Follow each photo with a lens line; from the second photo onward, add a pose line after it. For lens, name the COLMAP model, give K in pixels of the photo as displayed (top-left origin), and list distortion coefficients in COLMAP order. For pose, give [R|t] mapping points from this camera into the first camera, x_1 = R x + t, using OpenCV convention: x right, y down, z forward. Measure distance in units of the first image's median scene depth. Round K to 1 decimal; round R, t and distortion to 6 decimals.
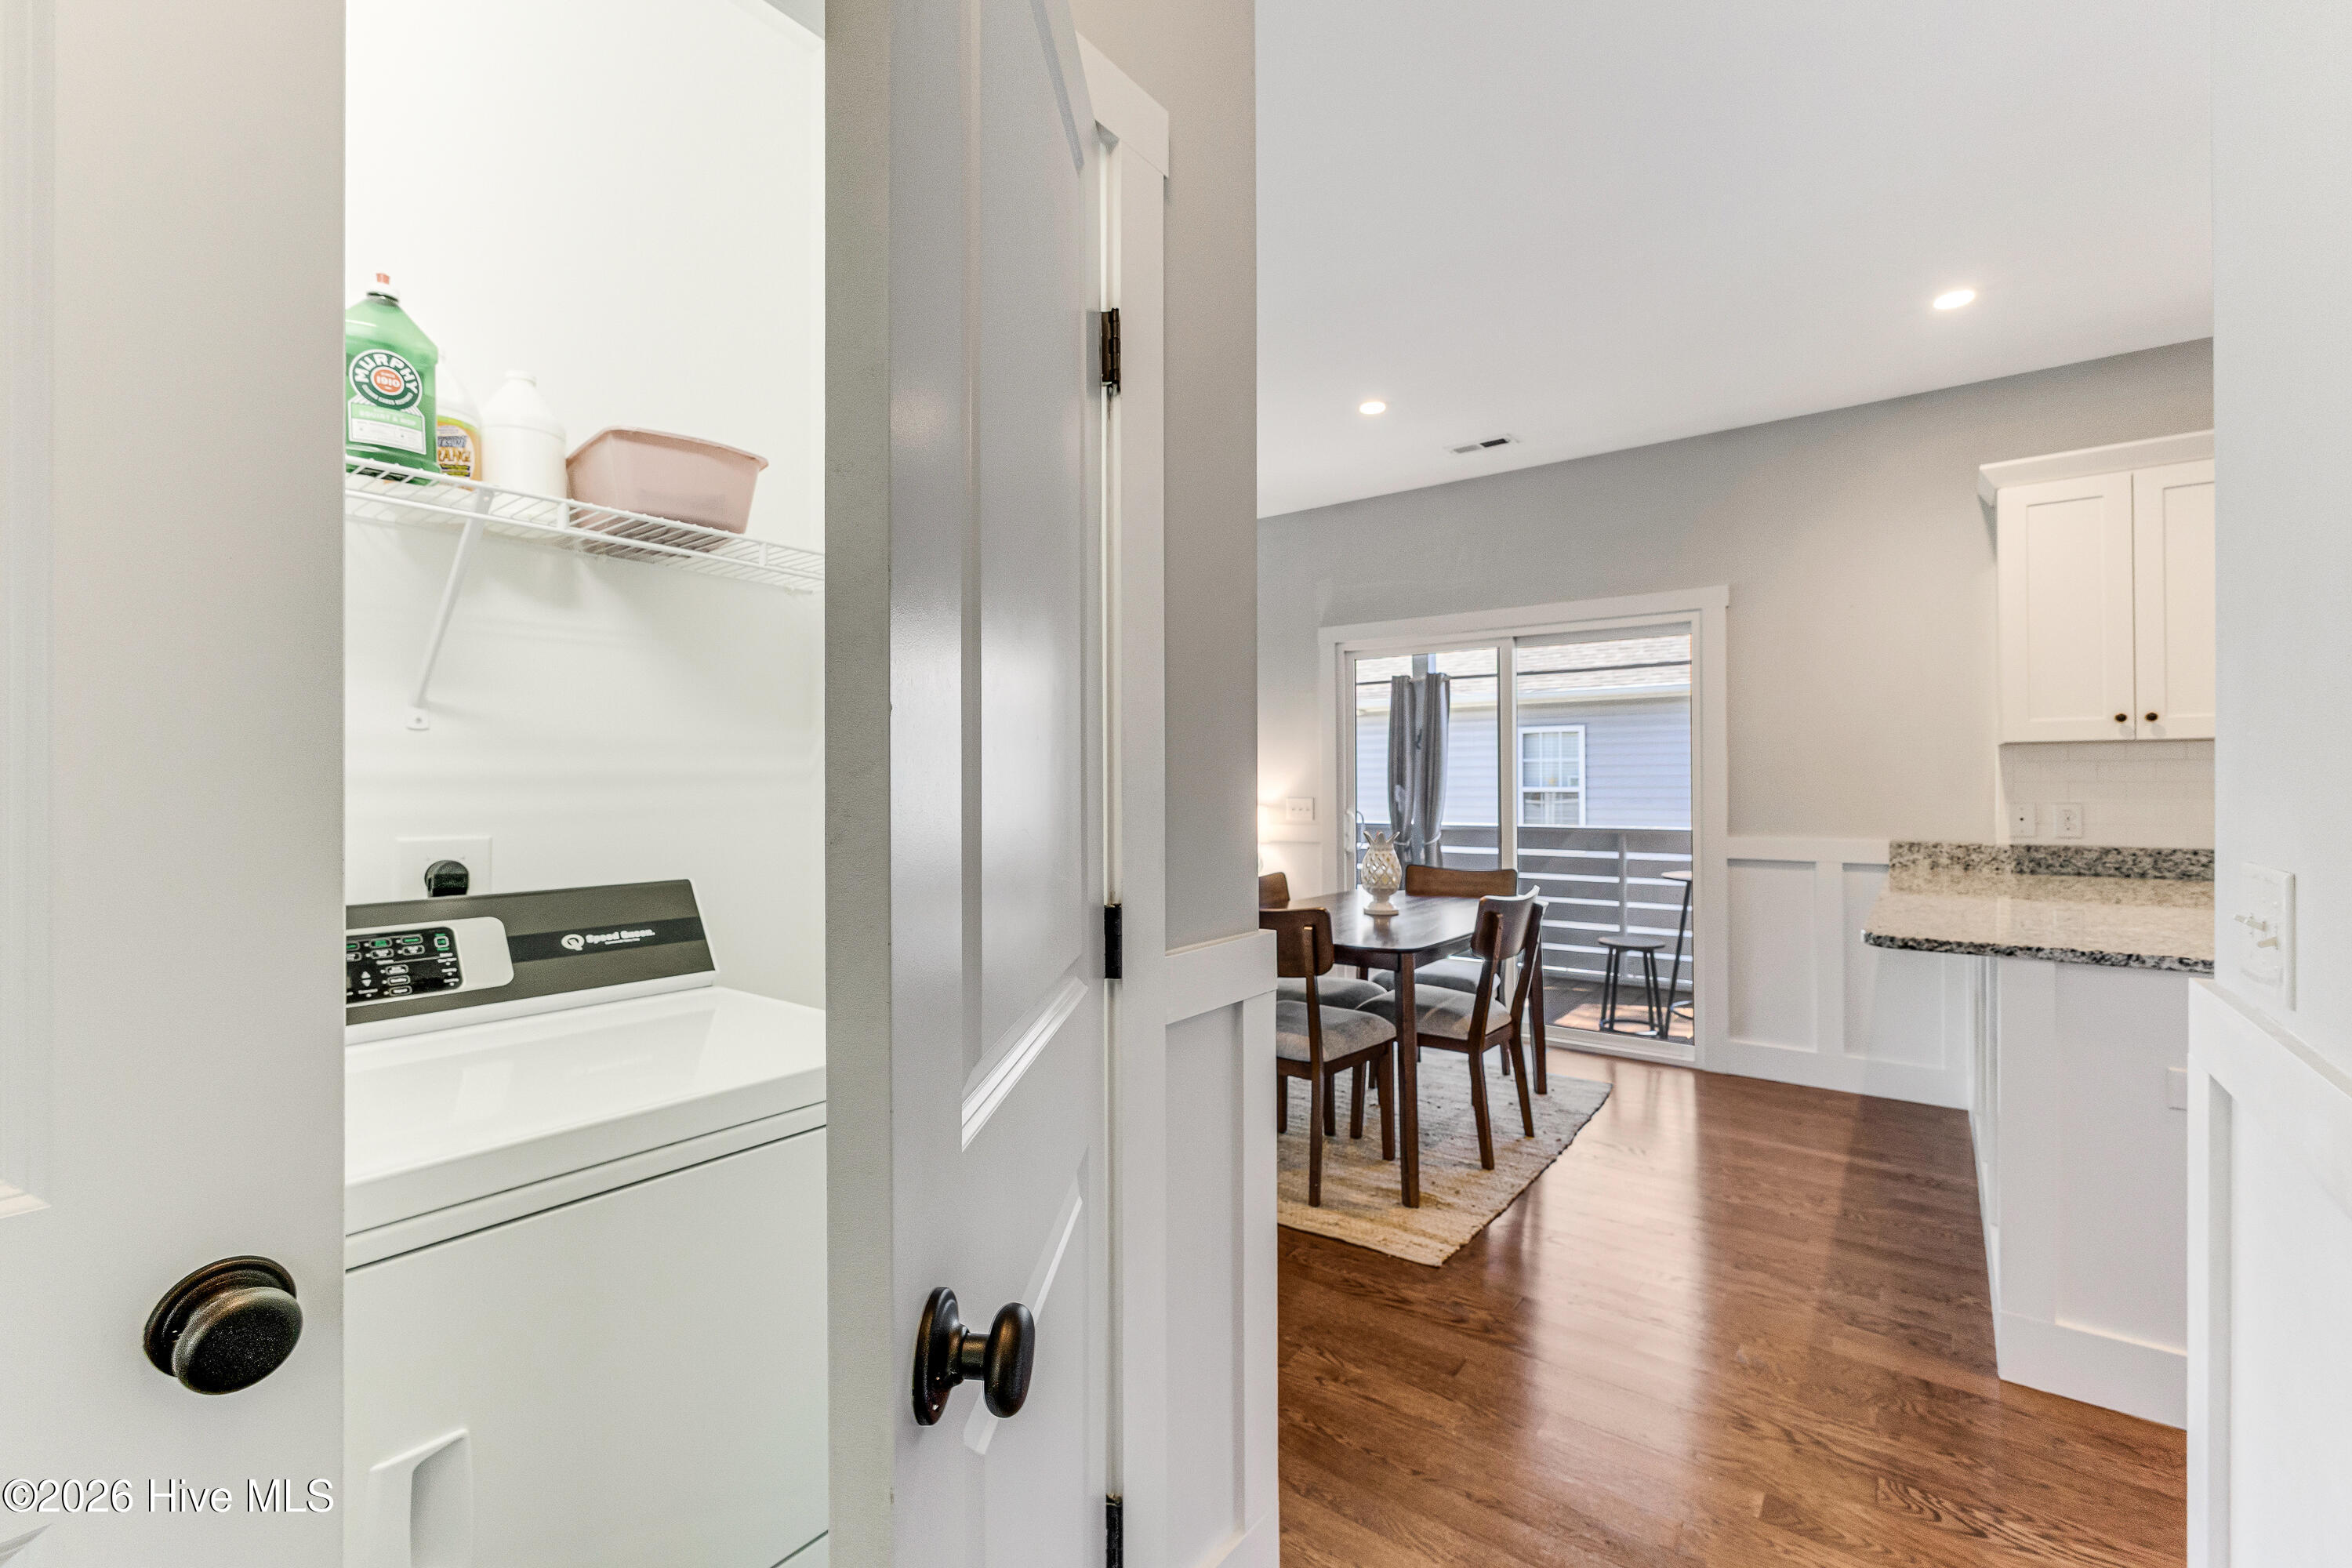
lens RADIAL K [[1015.4, 0, 1198.8], [0, 1015.4, 769.6], [0, 0, 1]] dist [0.004021, 0.000902]
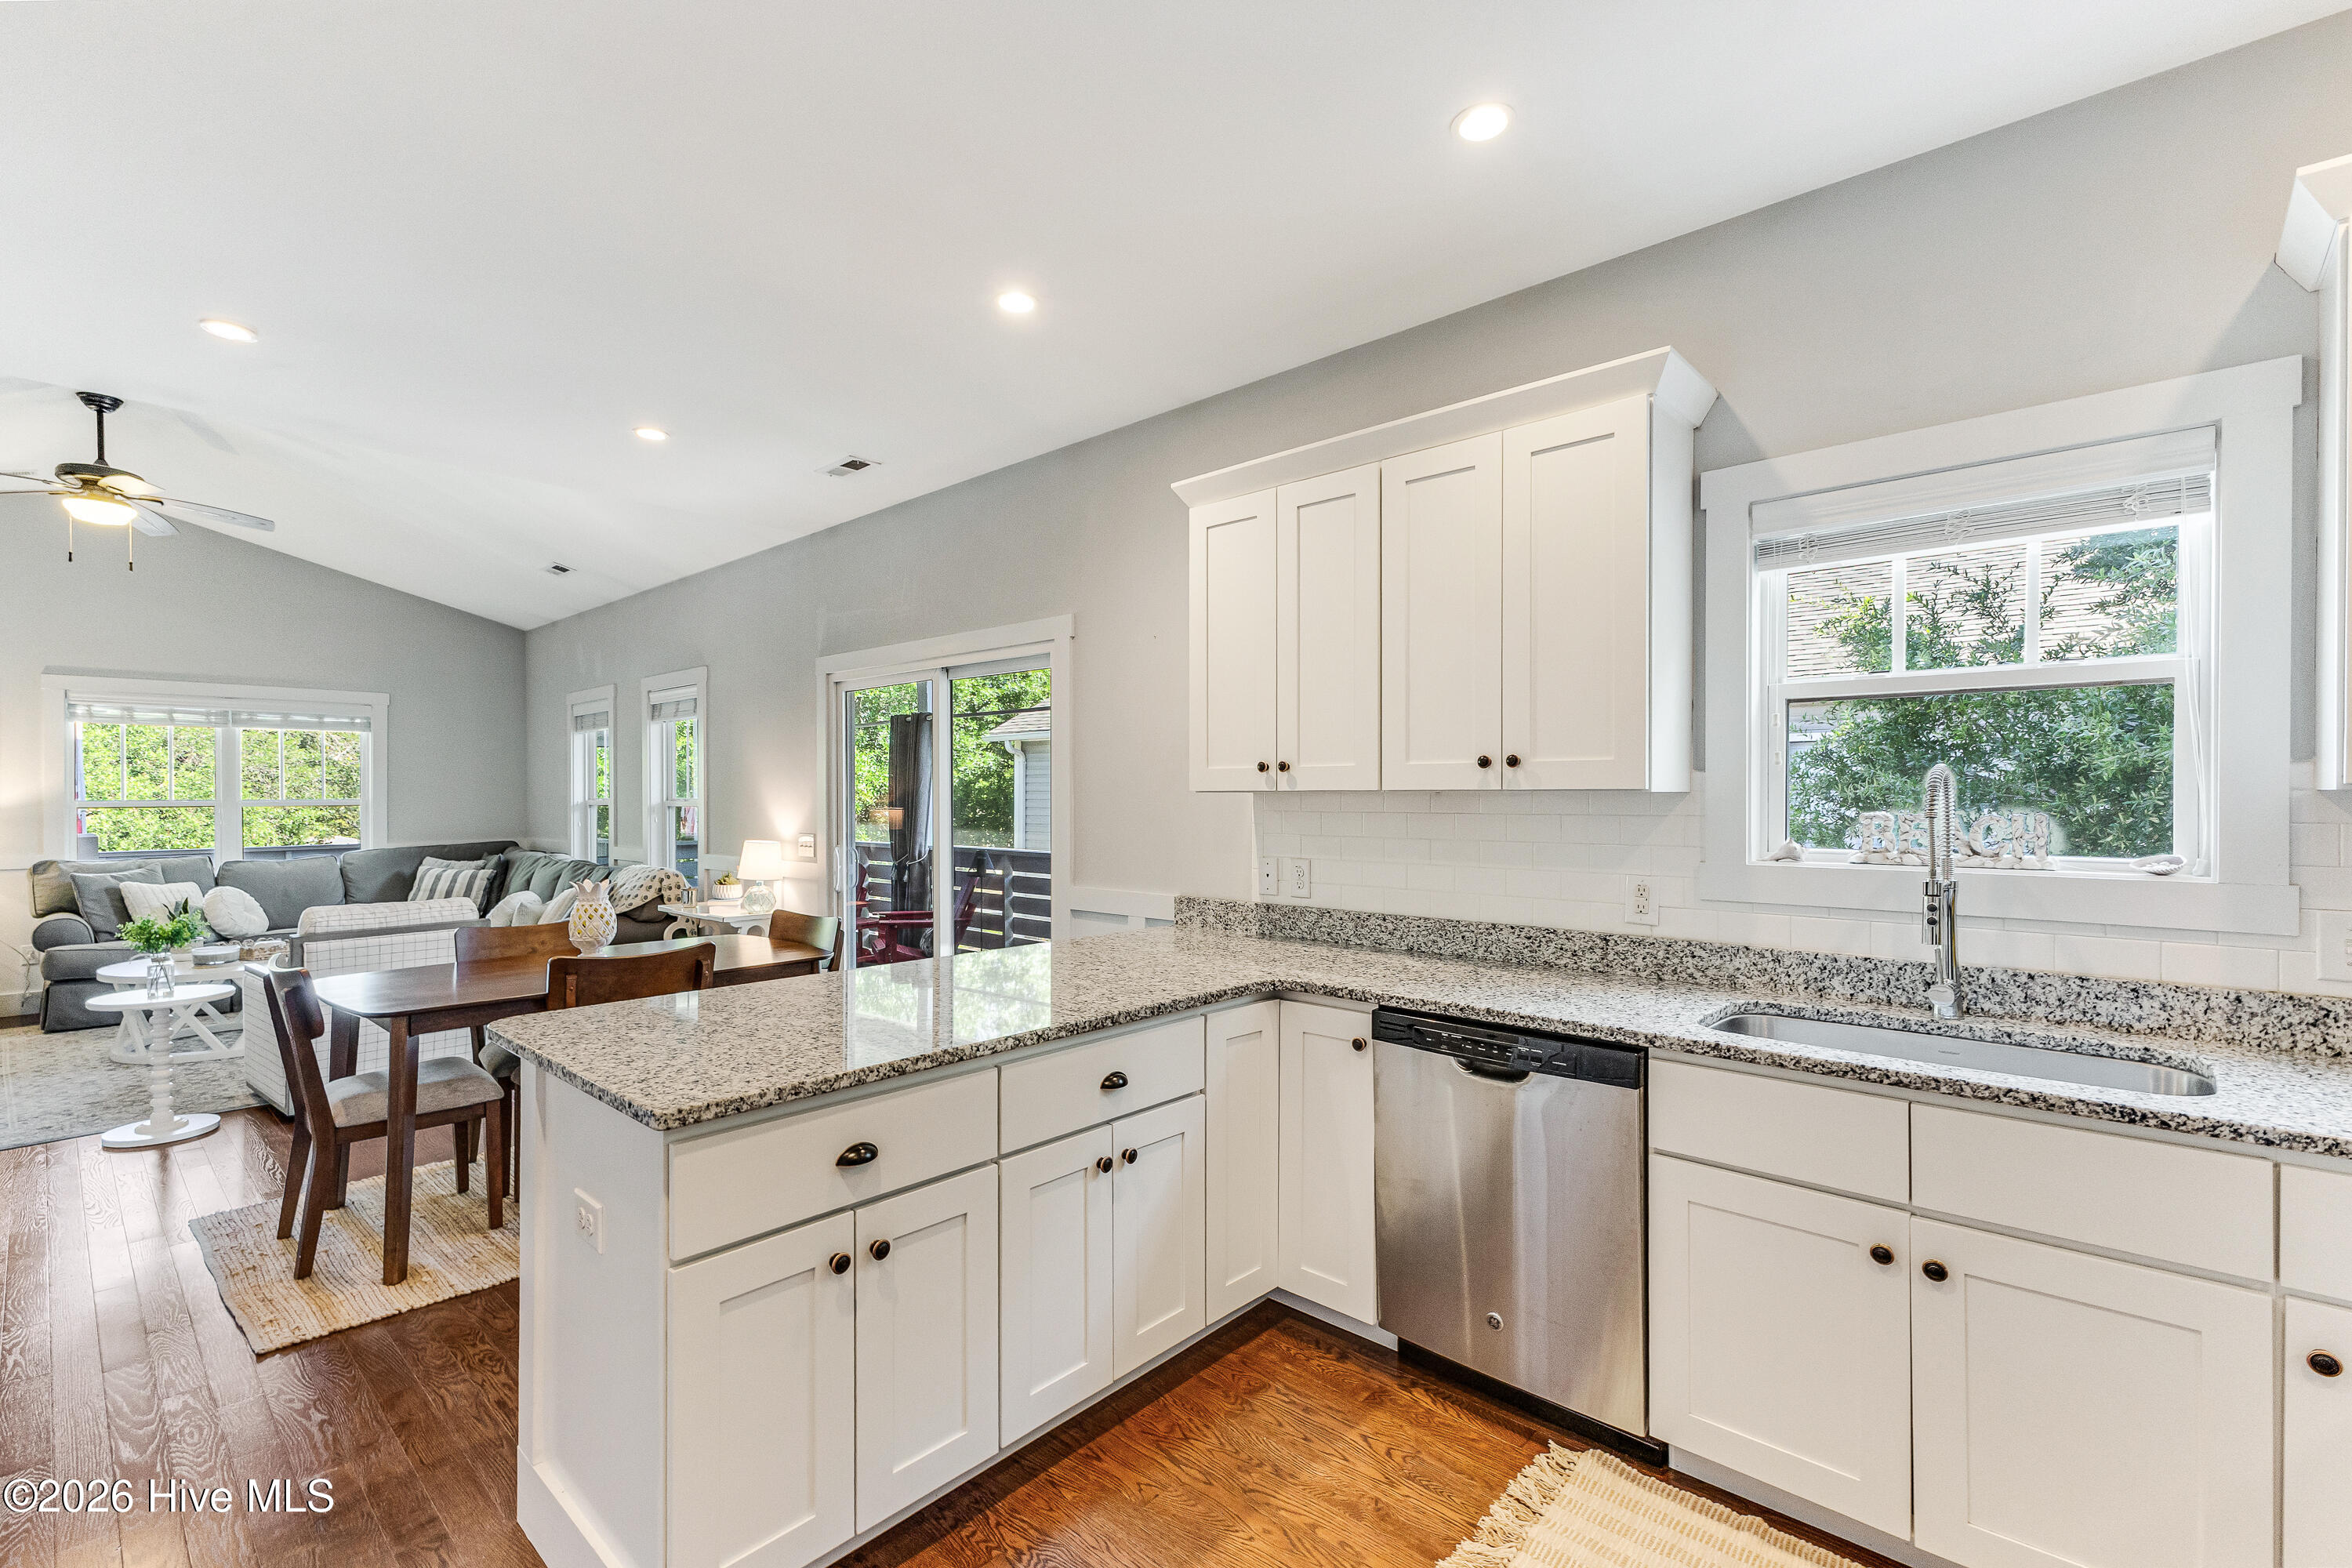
lens RADIAL K [[1015.4, 0, 1177.7], [0, 1015.4, 798.4], [0, 0, 1]] dist [0.004021, 0.000902]
pose [[0.995178, 0.004109, -0.098004, 0.801524], [-0.002447, 0.999851, 0.017071, -0.033810], [0.098059, -0.016749, 0.995040, 0.097437]]
